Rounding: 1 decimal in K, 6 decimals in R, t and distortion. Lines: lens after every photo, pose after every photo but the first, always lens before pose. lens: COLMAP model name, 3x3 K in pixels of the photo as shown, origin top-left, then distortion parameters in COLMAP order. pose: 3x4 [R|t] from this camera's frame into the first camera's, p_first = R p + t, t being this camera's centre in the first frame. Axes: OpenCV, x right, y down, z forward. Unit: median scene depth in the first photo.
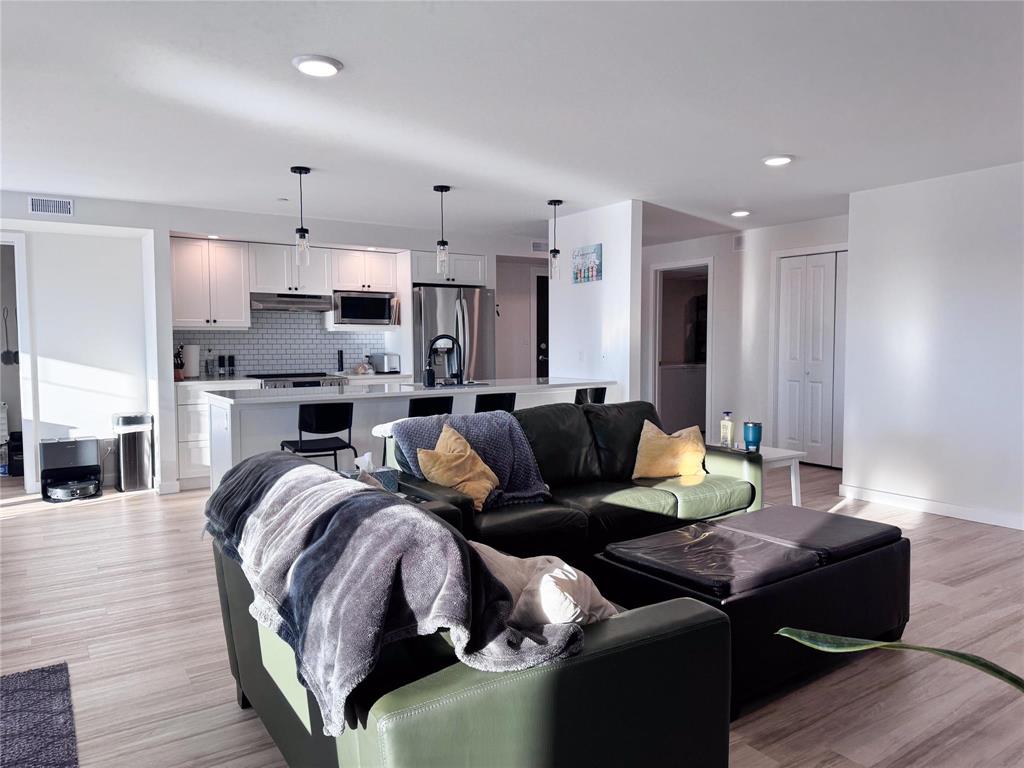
lens RADIAL K [[731.8, 0, 513.9], [0, 731.8, 379.0], [0, 0, 1]] dist [0.051622, -0.025026]
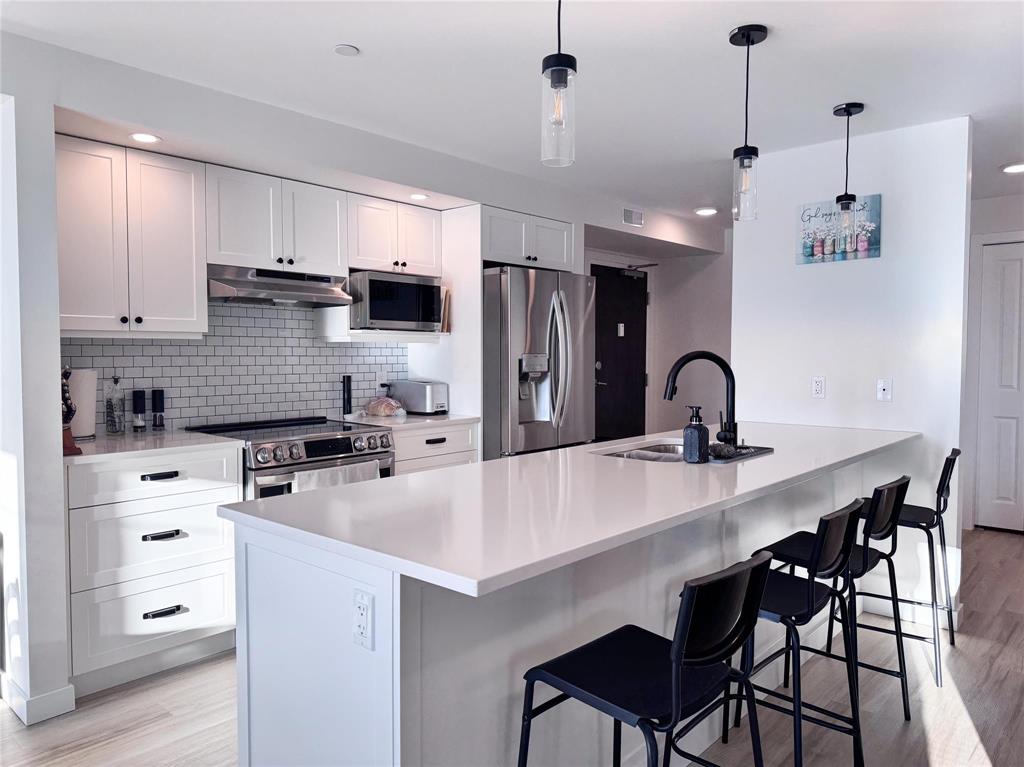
lens RADIAL K [[731.8, 0, 506.1], [0, 731.8, 384.4], [0, 0, 1]] dist [0.051622, -0.025026]
pose [[0.969605, -0.006895, 0.244577, -0.275915], [0.009174, 0.999924, -0.008180, -0.028686], [-0.244502, 0.010175, 0.969595, 0.450578]]
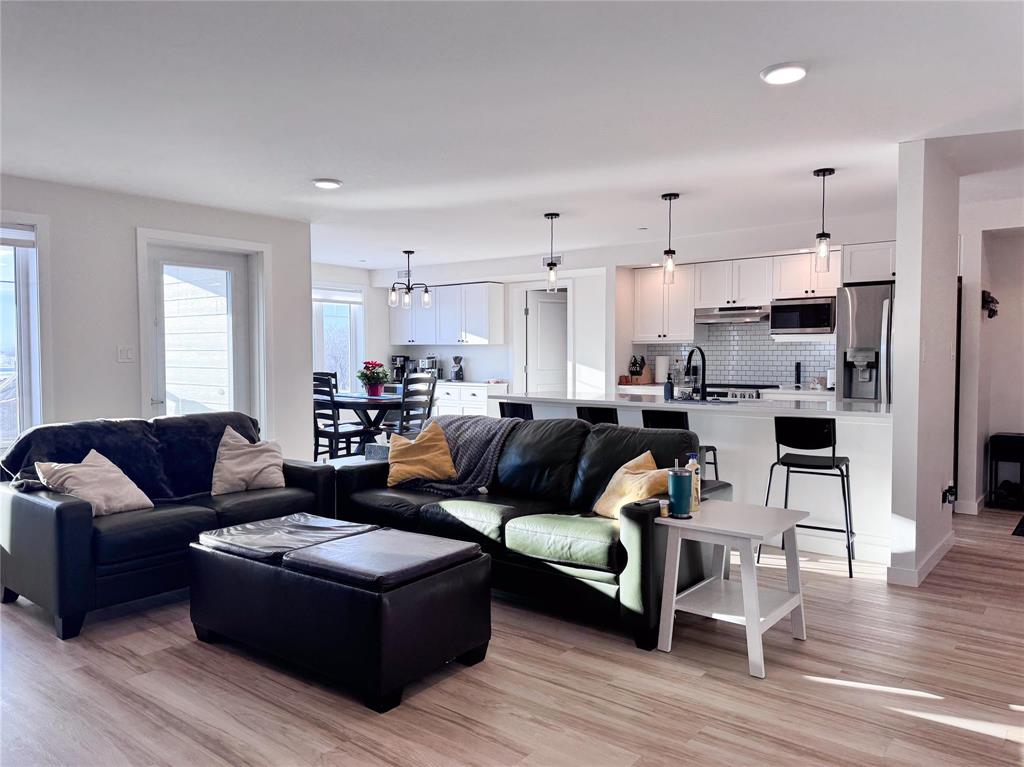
lens RADIAL K [[731.8, 0, 495.2], [0, 731.8, 381.8], [0, 0, 1]] dist [0.051622, -0.025026]
pose [[0.282213, 0.040540, -0.958495, 0.601277], [-0.048671, 0.998425, 0.027899, -0.023446], [0.958116, 0.038777, 0.283742, 0.392249]]
